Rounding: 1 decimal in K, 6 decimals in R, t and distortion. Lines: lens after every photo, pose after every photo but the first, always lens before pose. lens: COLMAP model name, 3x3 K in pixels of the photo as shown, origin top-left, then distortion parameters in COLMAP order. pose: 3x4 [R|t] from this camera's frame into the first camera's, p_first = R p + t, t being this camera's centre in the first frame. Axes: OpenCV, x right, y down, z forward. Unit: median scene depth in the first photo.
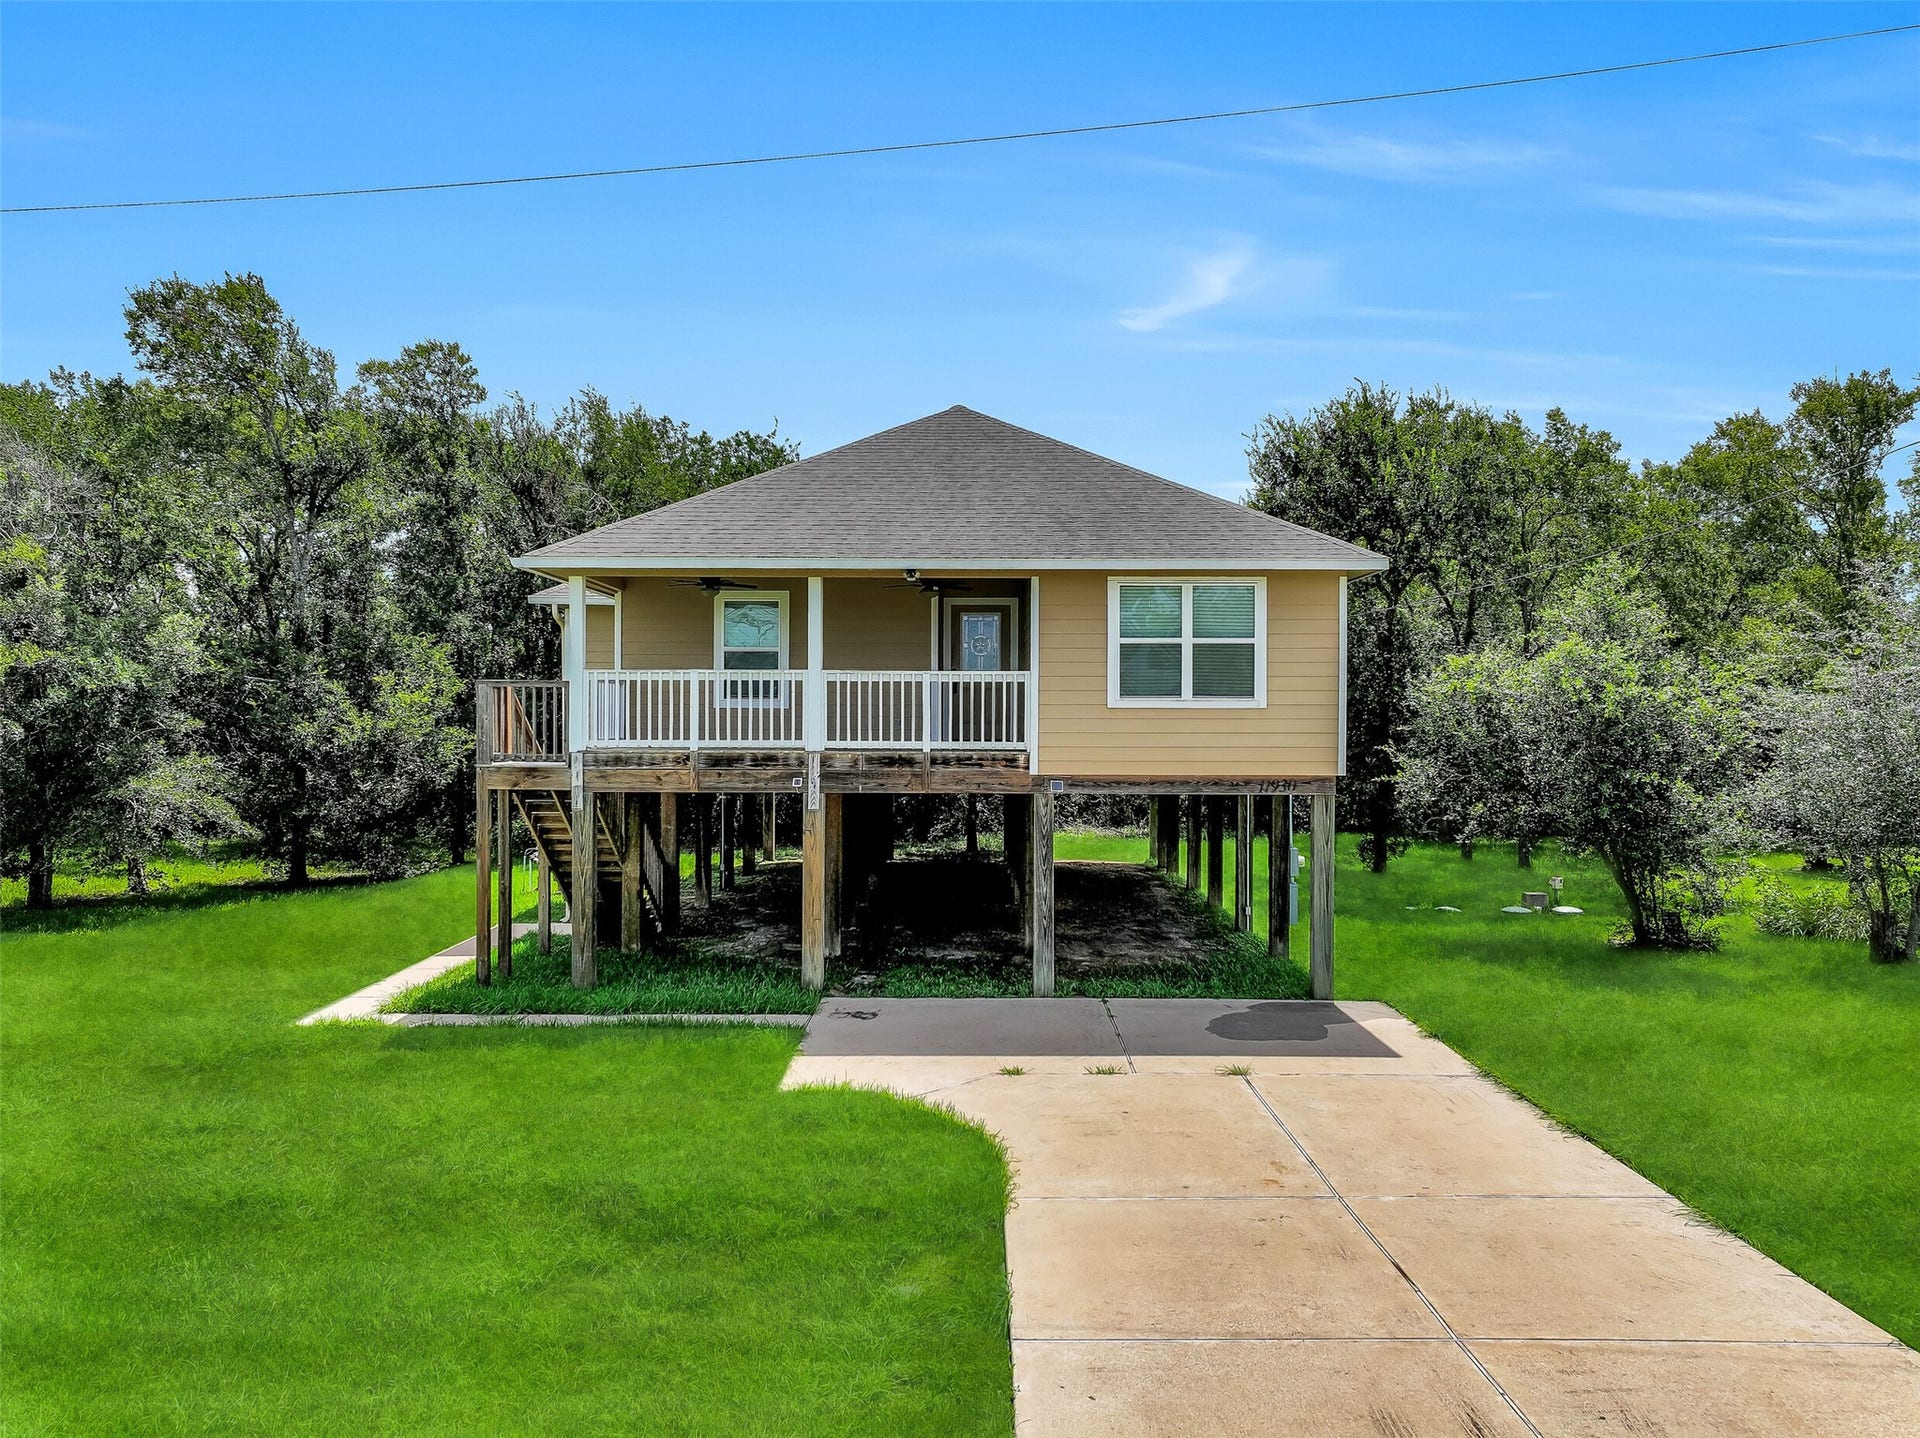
lens RADIAL K [[1353.3, 0, 958.7], [0, 1353.3, 718.5], [0, 0, 1]] dist [-0.000497, 0.010302]
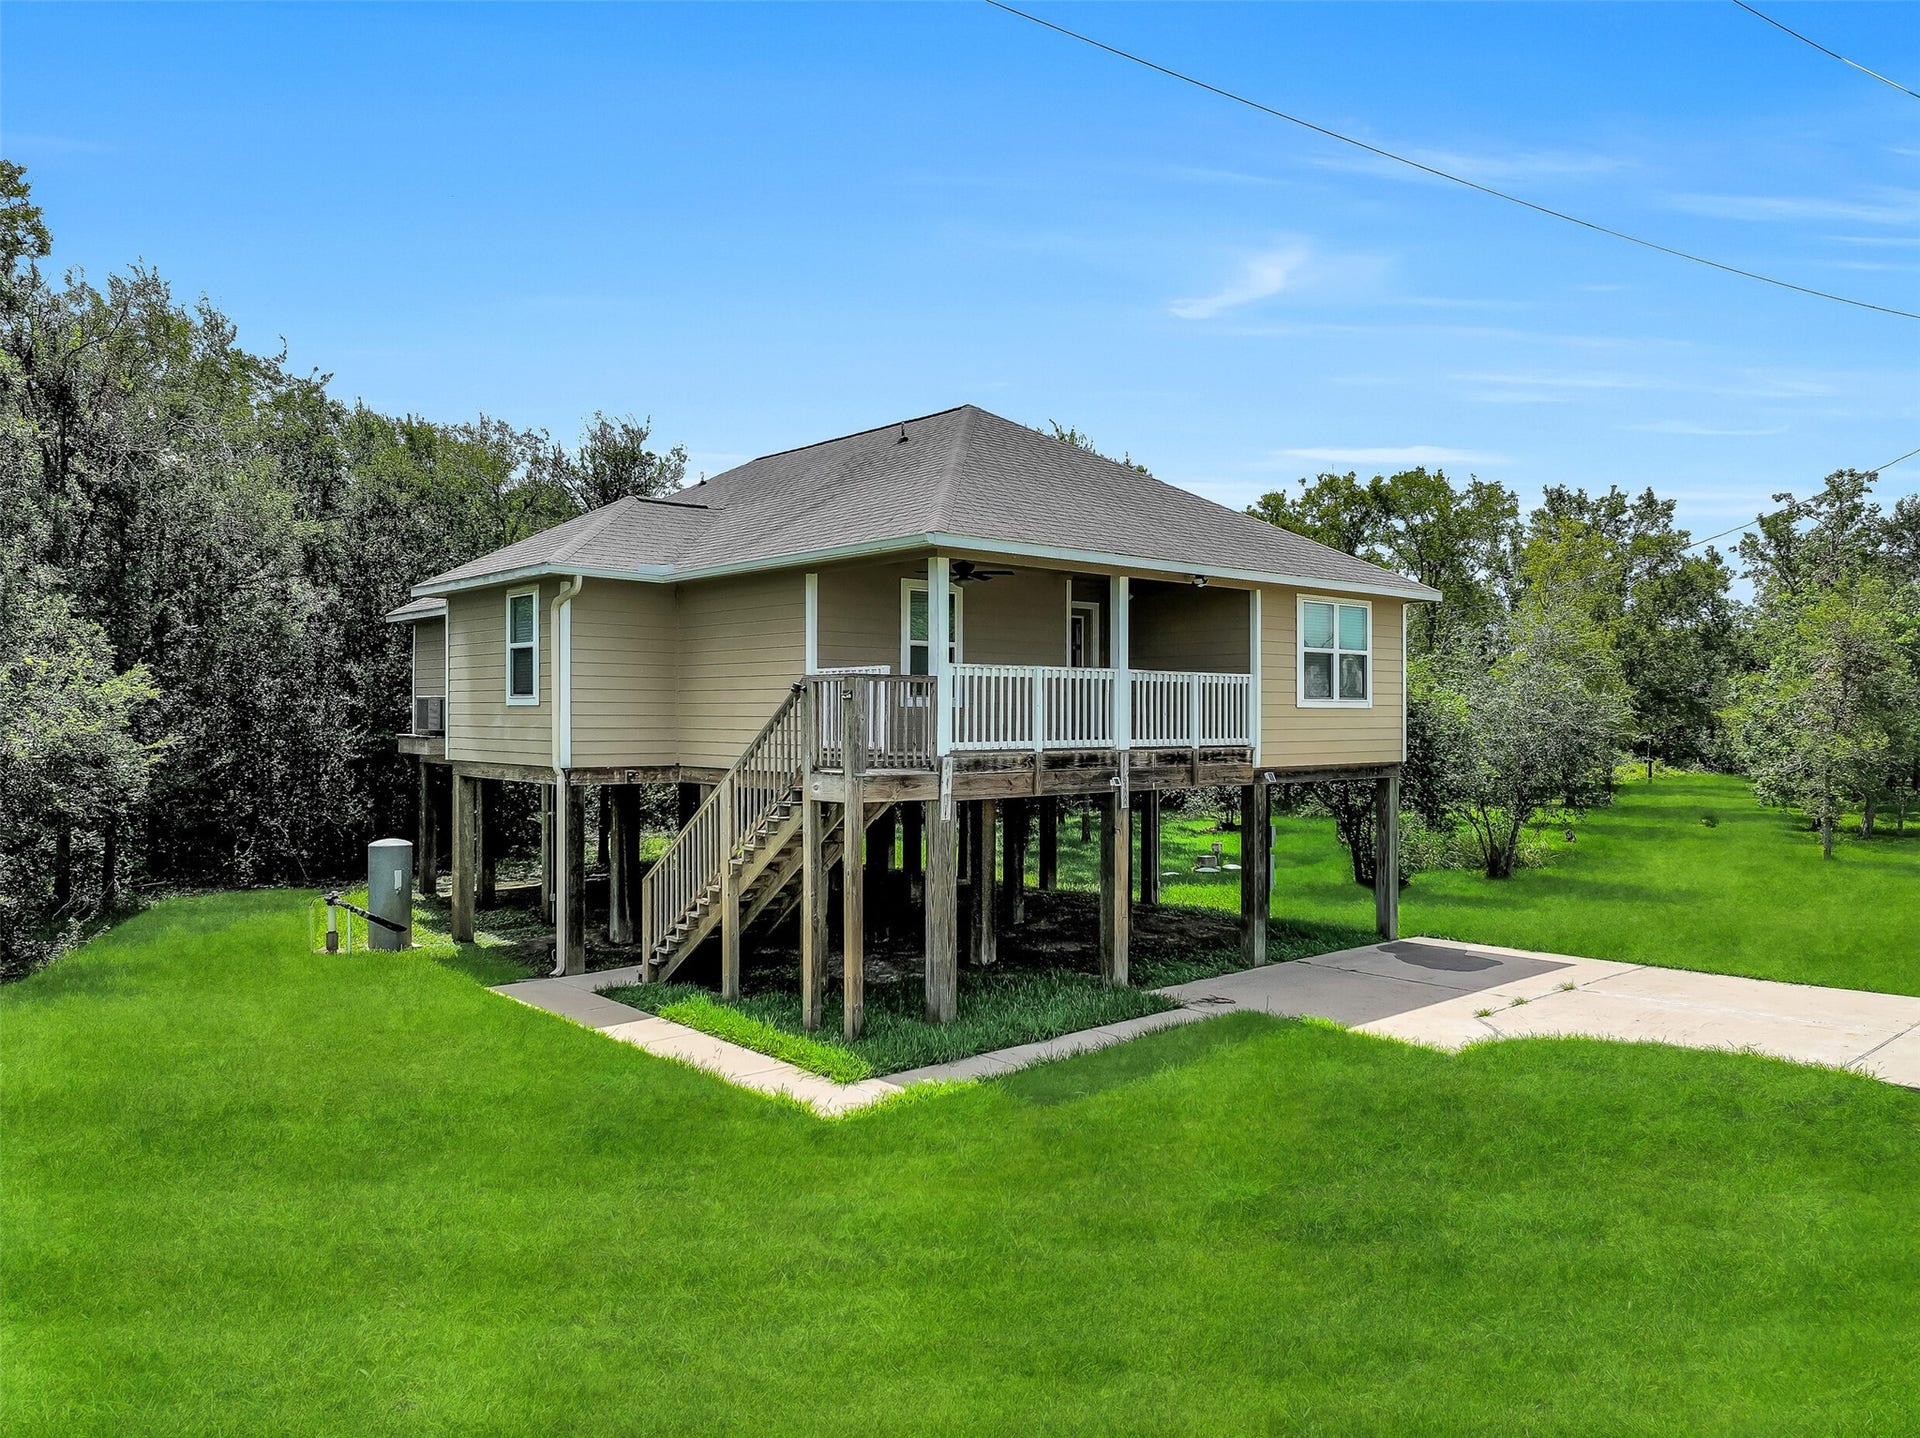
lens RADIAL K [[1353.3, 0, 961.6], [0, 1353.3, 718.3], [0, 0, 1]] dist [-0.000497, 0.010302]
pose [[0.742388, -0.002955, 0.669964, -0.867008], [0.001522, 0.999995, 0.002724, -0.002226], [-0.669969, -0.001002, 0.742388, 0.337313]]
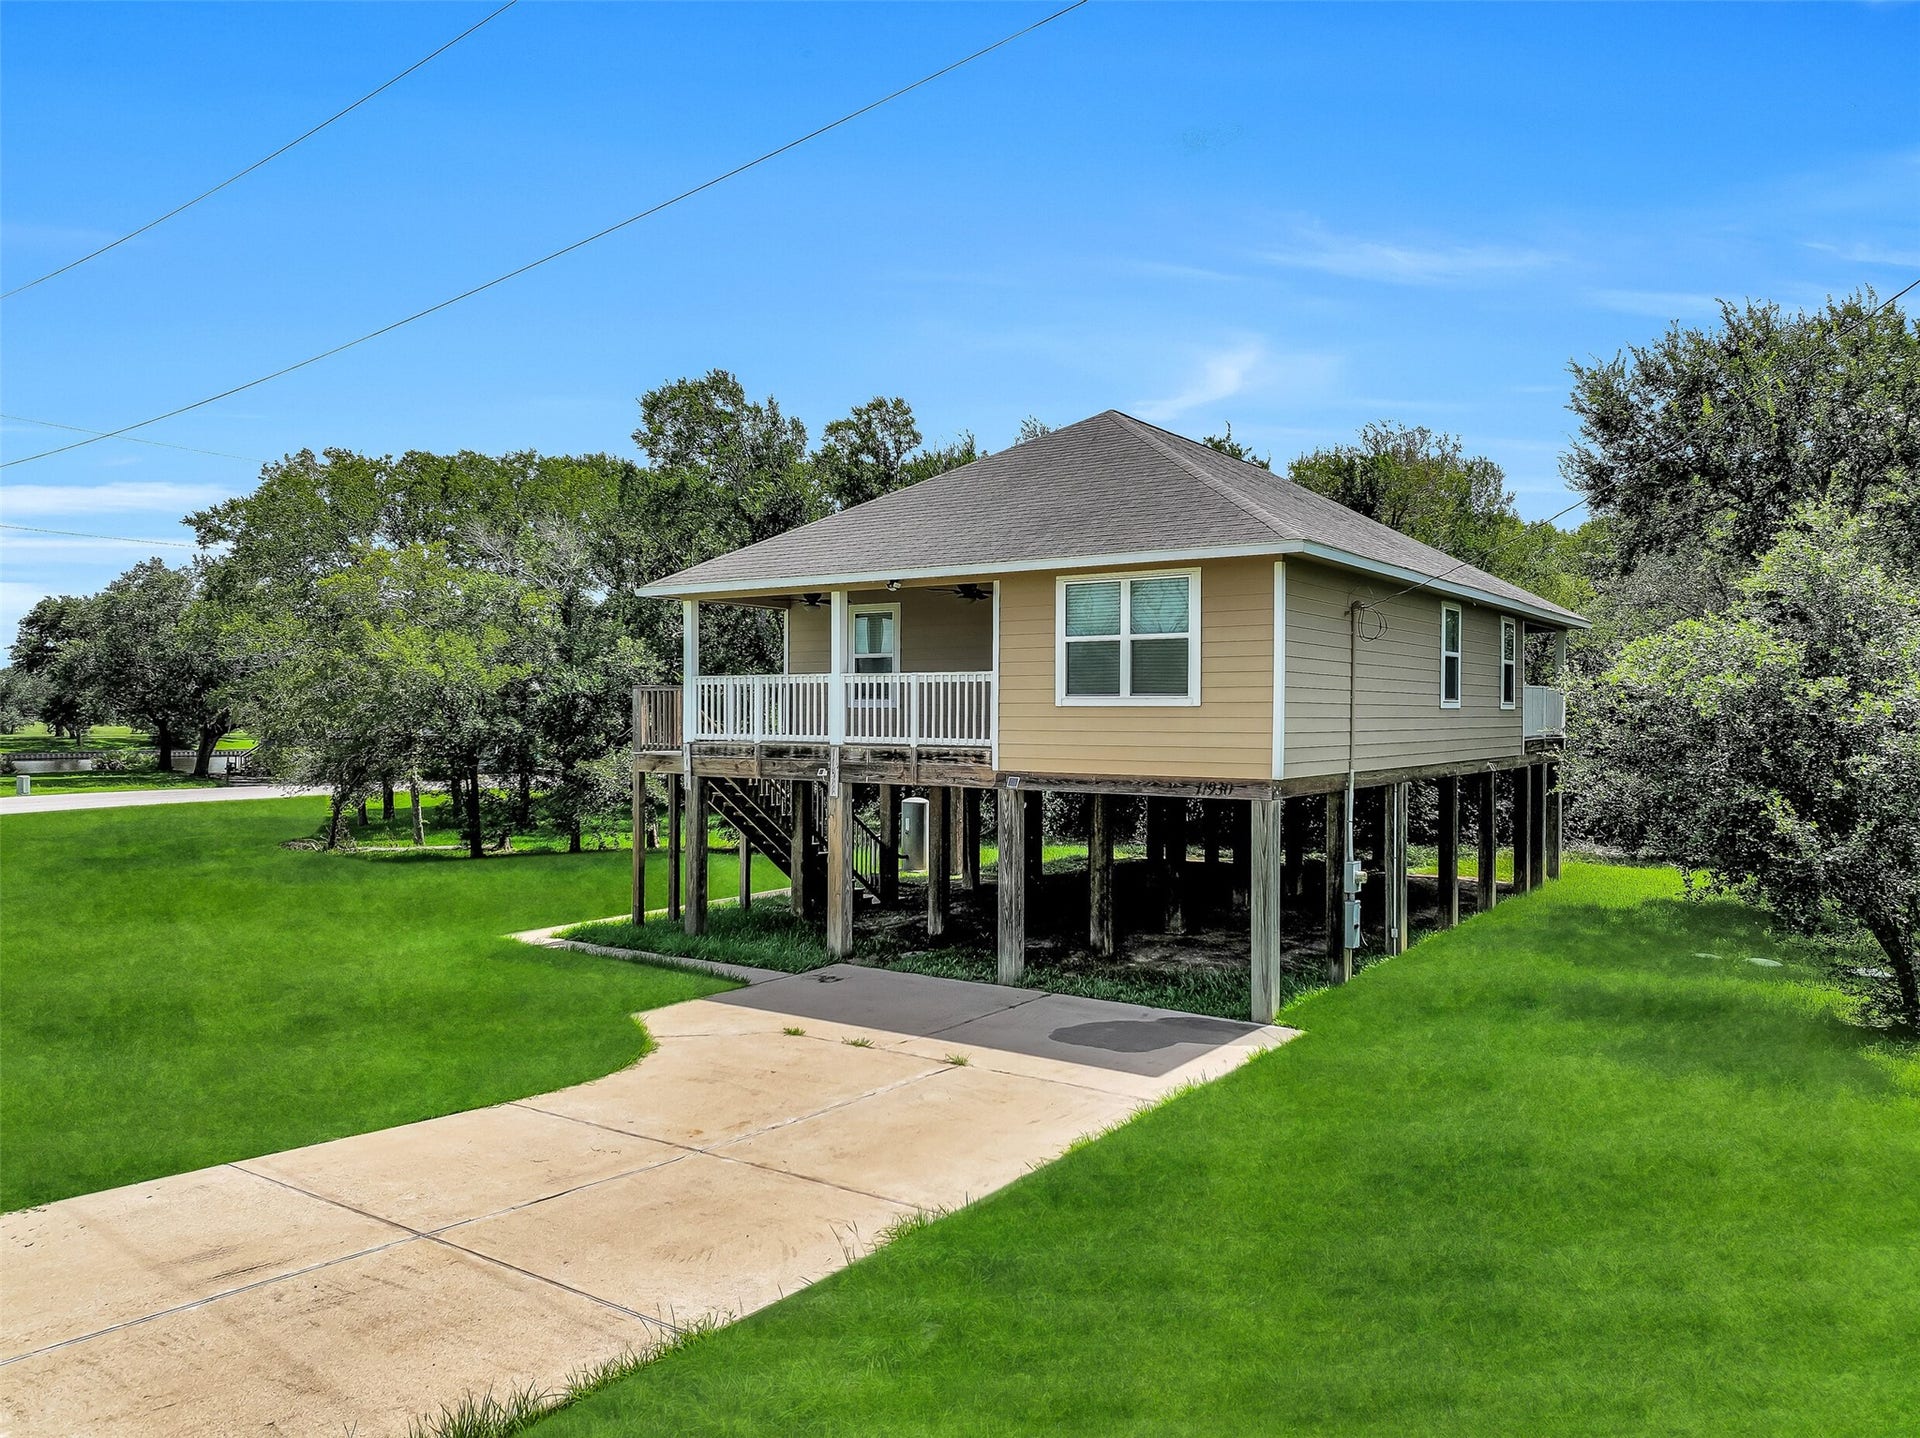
lens RADIAL K [[1353.3, 0, 961.0], [0, 1353.3, 717.8], [0, 0, 1]] dist [-0.000497, 0.010302]
pose [[0.822961, 0.002632, -0.568092, 0.624290], [-0.004132, 0.999991, -0.001353, 0.002353], [0.568083, 0.003460, 0.822964, 0.126866]]
